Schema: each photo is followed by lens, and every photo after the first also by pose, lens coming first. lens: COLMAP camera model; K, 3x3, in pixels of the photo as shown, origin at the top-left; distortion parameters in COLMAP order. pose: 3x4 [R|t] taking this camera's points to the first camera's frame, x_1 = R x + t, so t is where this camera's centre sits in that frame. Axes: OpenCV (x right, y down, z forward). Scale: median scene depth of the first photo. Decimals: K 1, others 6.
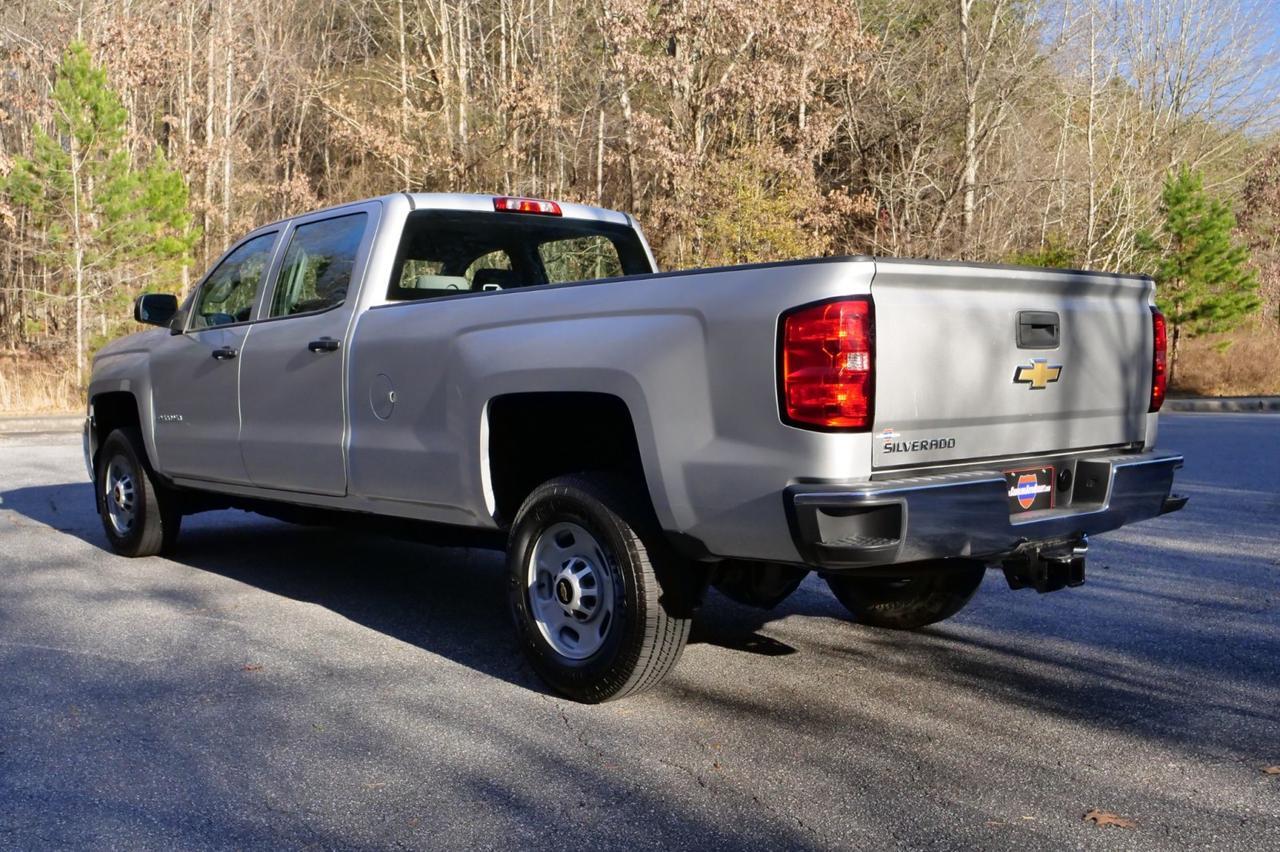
lens RADIAL K [[1294.6, 0, 640.3], [0, 1294.6, 400.7], [0, 0, 1]] dist [-0.007574, -0.004795]
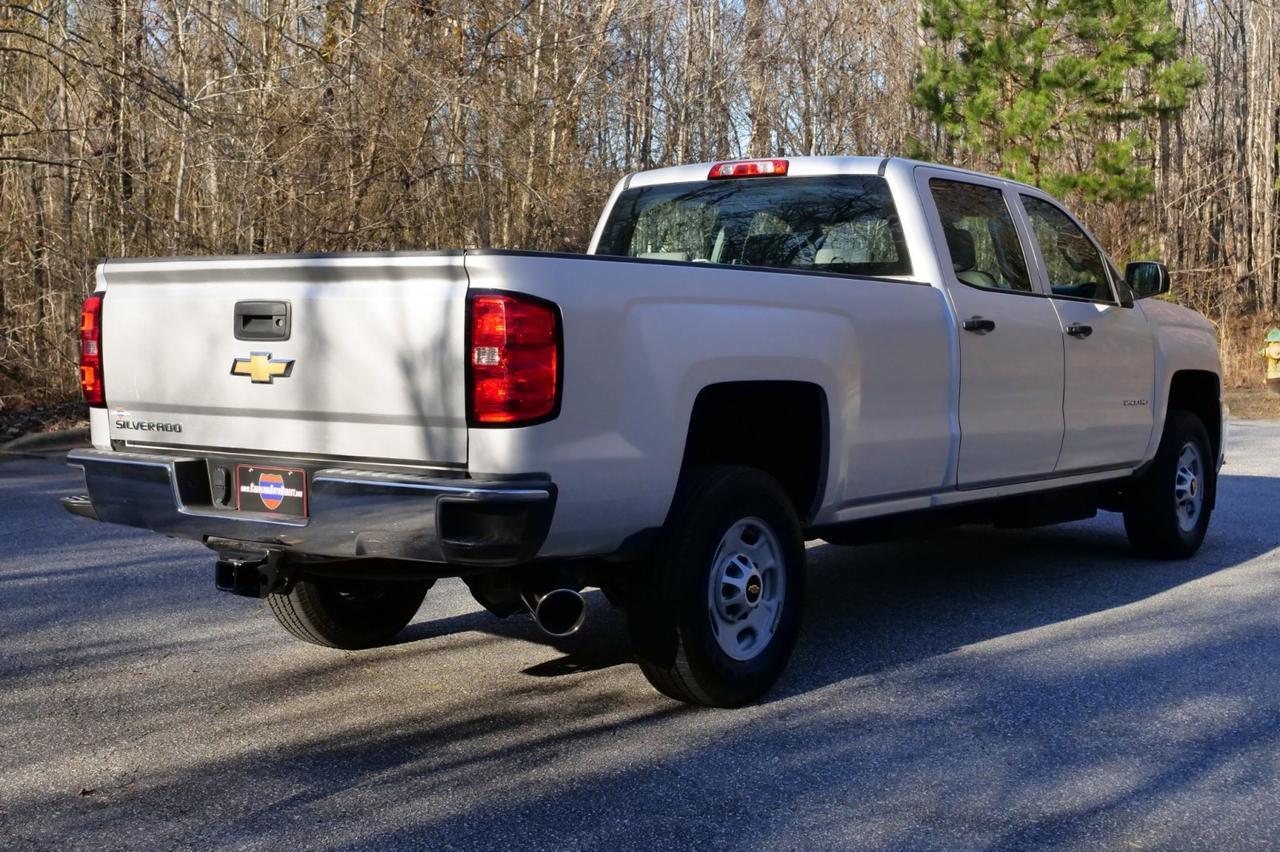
lens RADIAL K [[1795.9, 0, 654.2], [0, 1795.9, 422.6], [0, 0, 1]] dist [0.010326, -0.057141]
pose [[0.211209, 0.064343, -0.975321, 1.620940], [-0.038114, 0.997614, 0.057560, -0.065715], [0.976698, 0.025017, 0.213157, 0.983388]]
